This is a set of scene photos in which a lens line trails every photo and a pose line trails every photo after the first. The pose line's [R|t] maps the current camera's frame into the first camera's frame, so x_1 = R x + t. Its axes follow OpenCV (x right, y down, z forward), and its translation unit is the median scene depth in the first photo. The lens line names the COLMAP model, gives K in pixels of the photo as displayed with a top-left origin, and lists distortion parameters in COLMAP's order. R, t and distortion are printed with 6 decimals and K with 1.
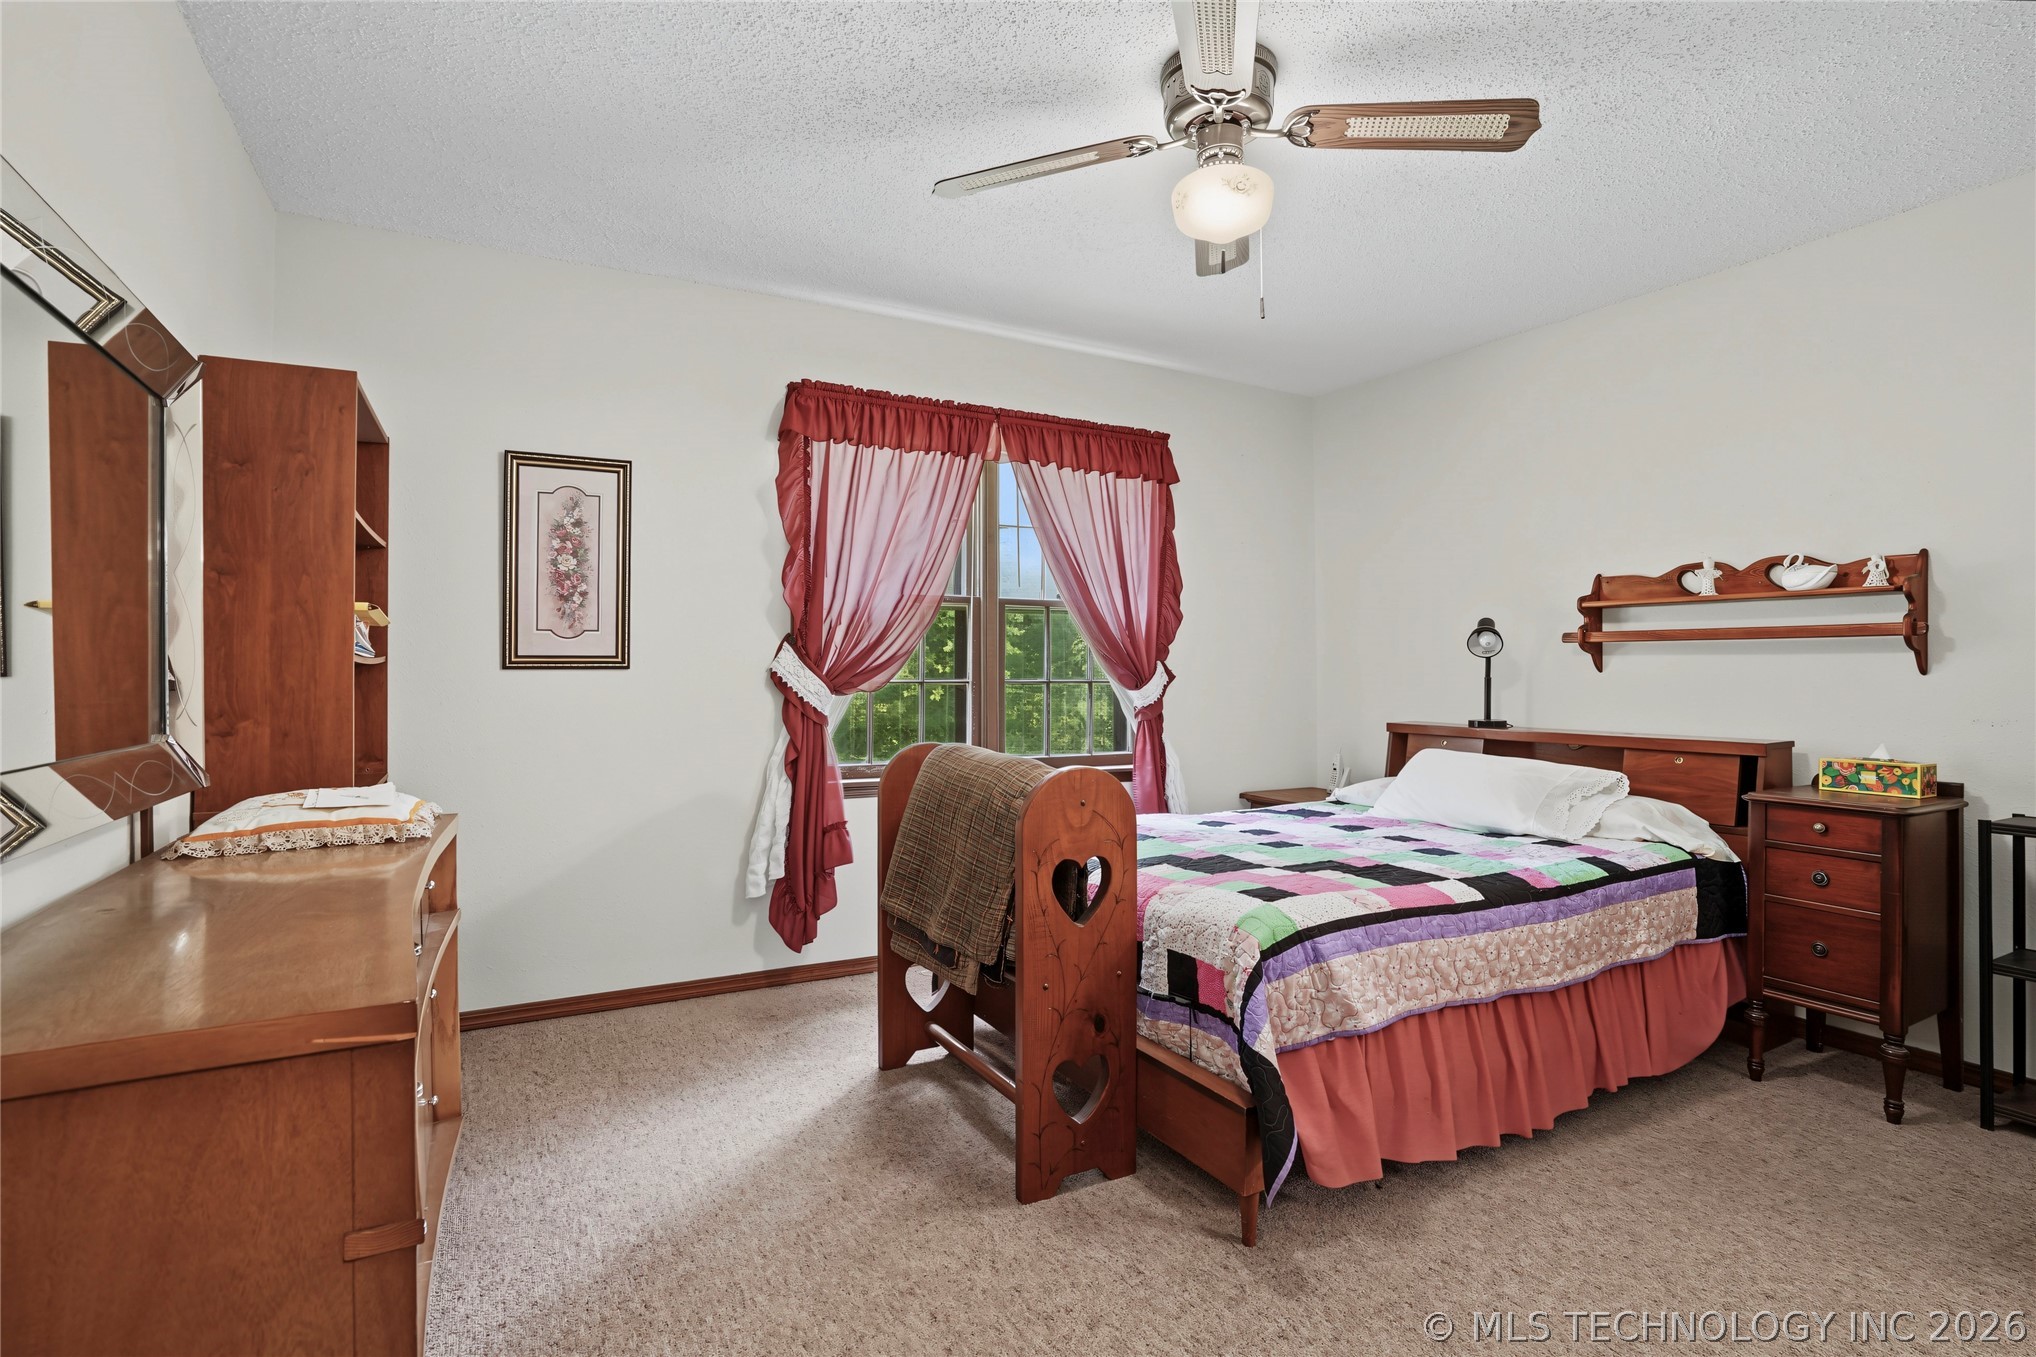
lens RADIAL K [[959.3, 0, 1018.5], [0, 959.3, 644.5], [0, 0, 1]] dist [-0.058566, 0.023712]
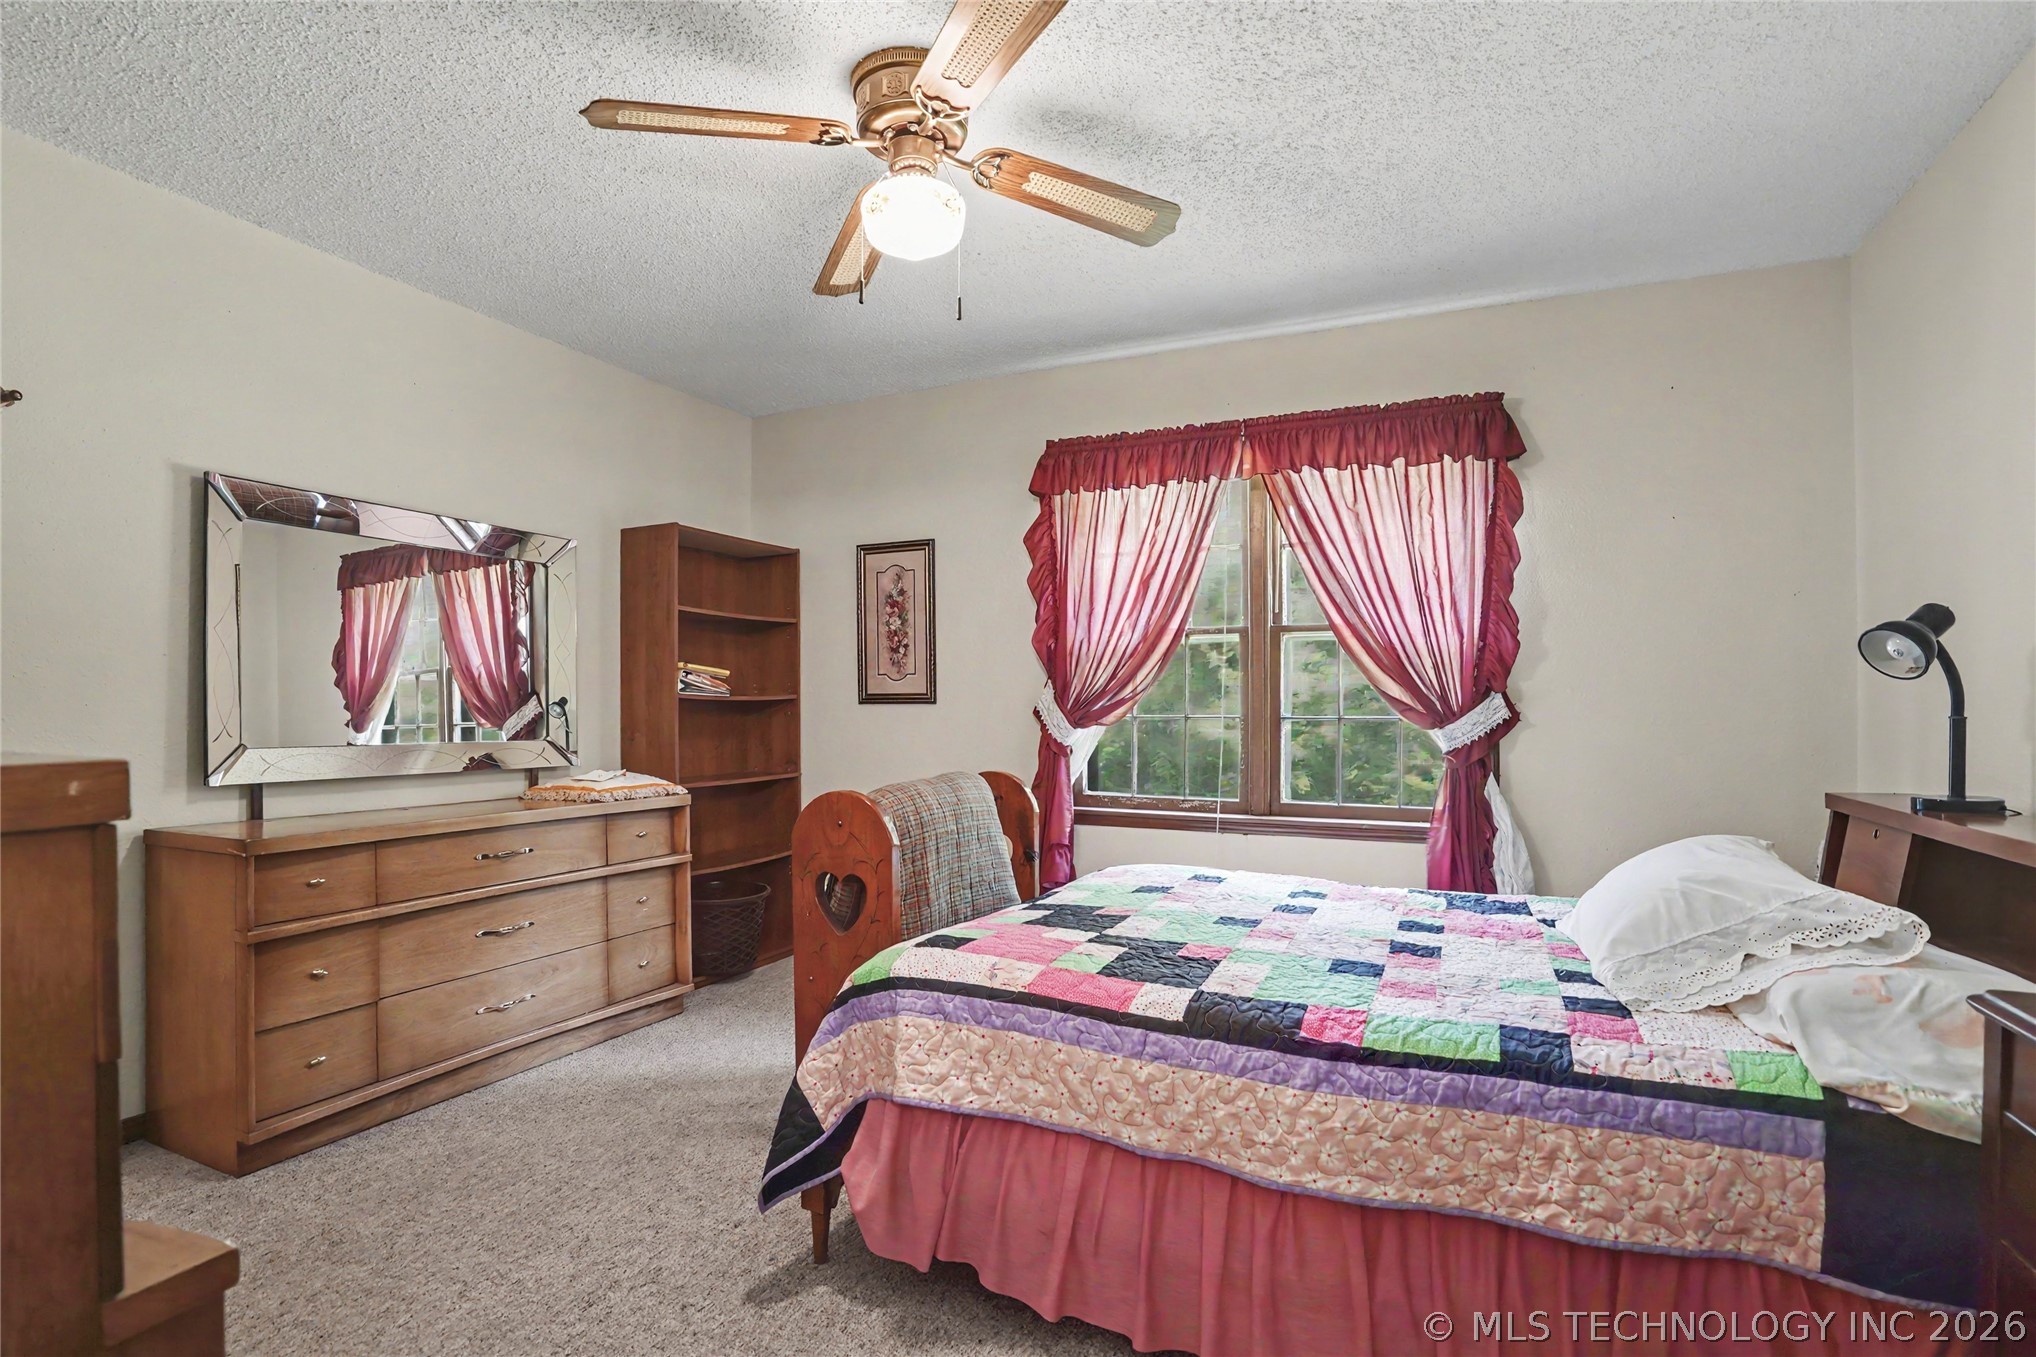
lens RADIAL K [[972.0, 0, 1022.7], [0, 972.0, 688.8], [0, 0, 1]] dist [-0.063668, 0.025974]
pose [[0.601558, -0.013452, -0.798716, 0.712174], [0.020910, 0.999781, -0.001090, 0.010253], [0.798556, -0.016046, 0.601707, 0.327569]]
